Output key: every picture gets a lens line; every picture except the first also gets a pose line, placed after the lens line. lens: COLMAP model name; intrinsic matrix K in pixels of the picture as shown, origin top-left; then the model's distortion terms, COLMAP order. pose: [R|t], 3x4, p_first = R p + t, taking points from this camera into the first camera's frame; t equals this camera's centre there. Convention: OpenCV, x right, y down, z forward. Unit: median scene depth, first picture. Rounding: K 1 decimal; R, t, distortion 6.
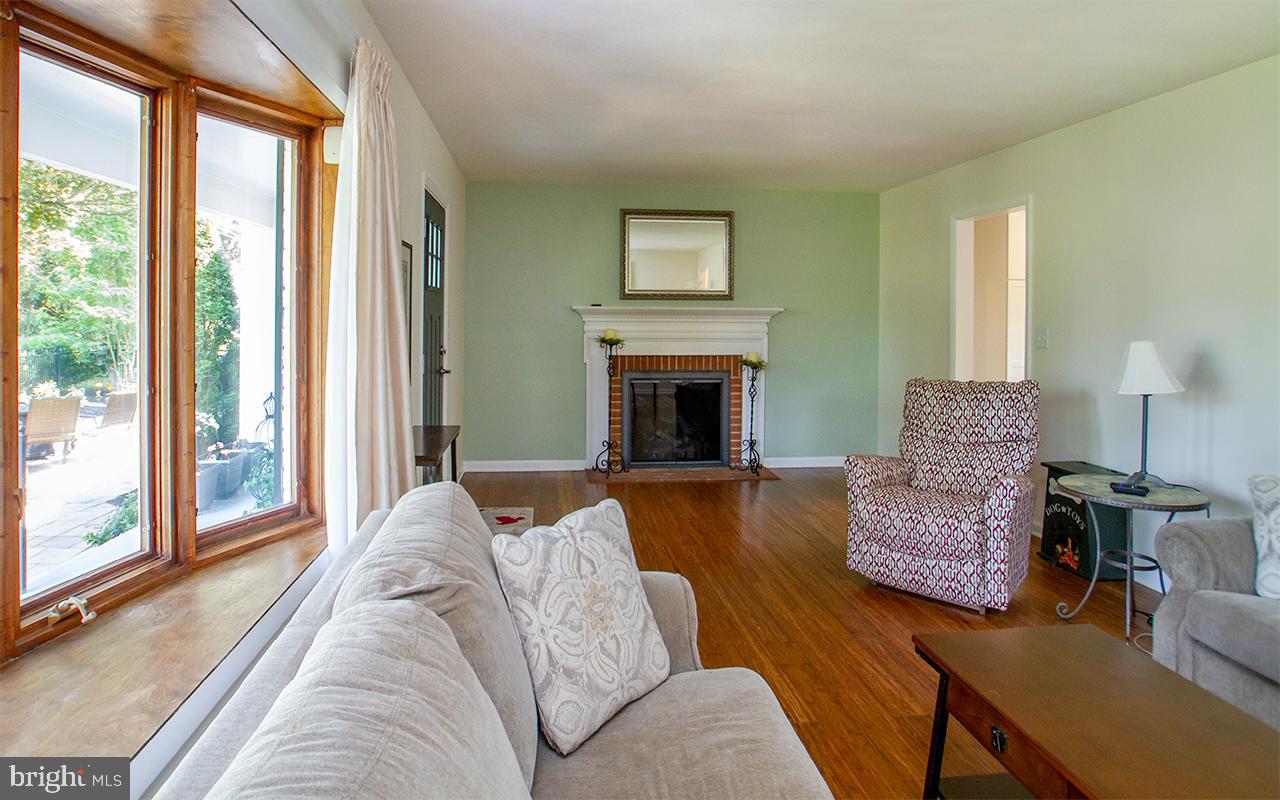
lens RADIAL K [[726.3, 0, 636.9], [0, 726.3, 319.0], [0, 0, 1]] dist [0.000006, 0.000143]
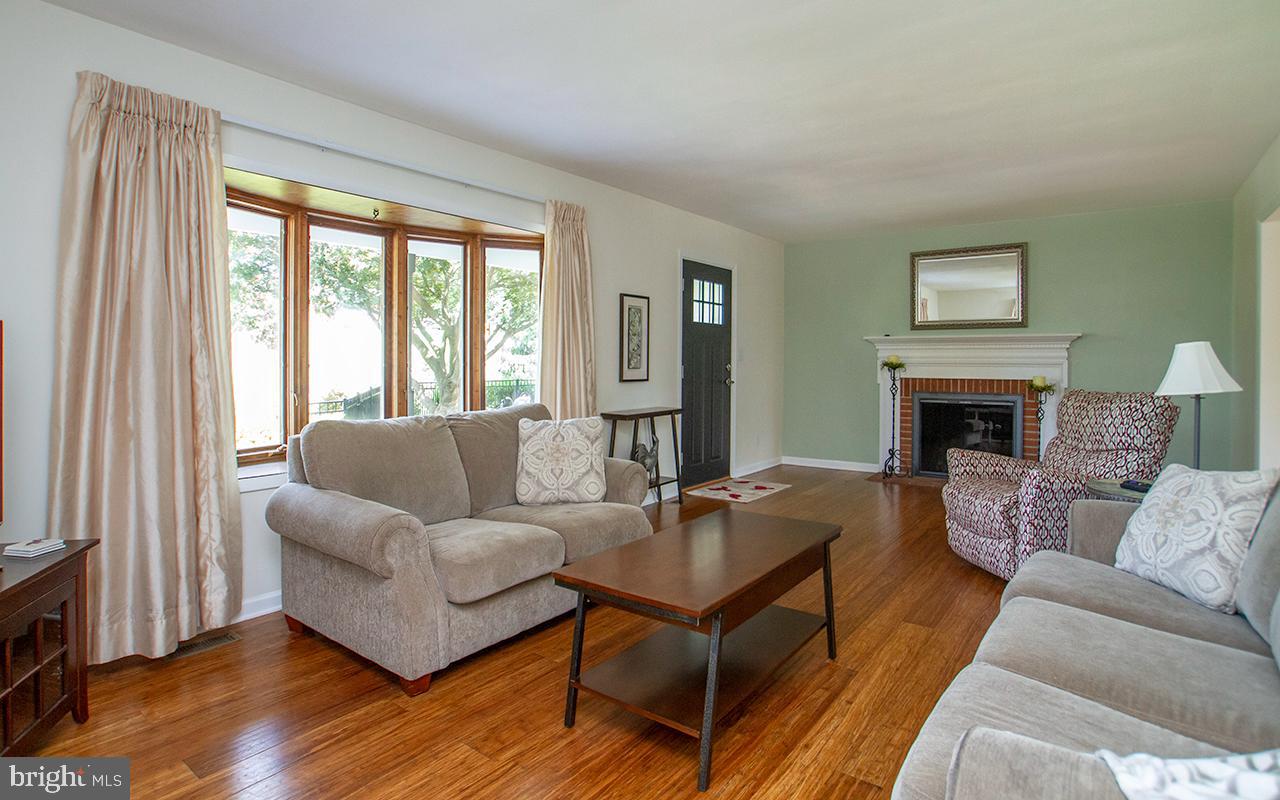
lens RADIAL K [[667.2, 0, 639.1], [0, 667.2, 357.3], [0, 0, 1]] dist [-0.000377, 0.000176]
pose [[0.722930, -0.008650, -0.690868, 0.403286], [-0.002864, 0.999876, -0.015516, 0.034824], [0.690916, 0.013195, 0.722815, -0.077765]]
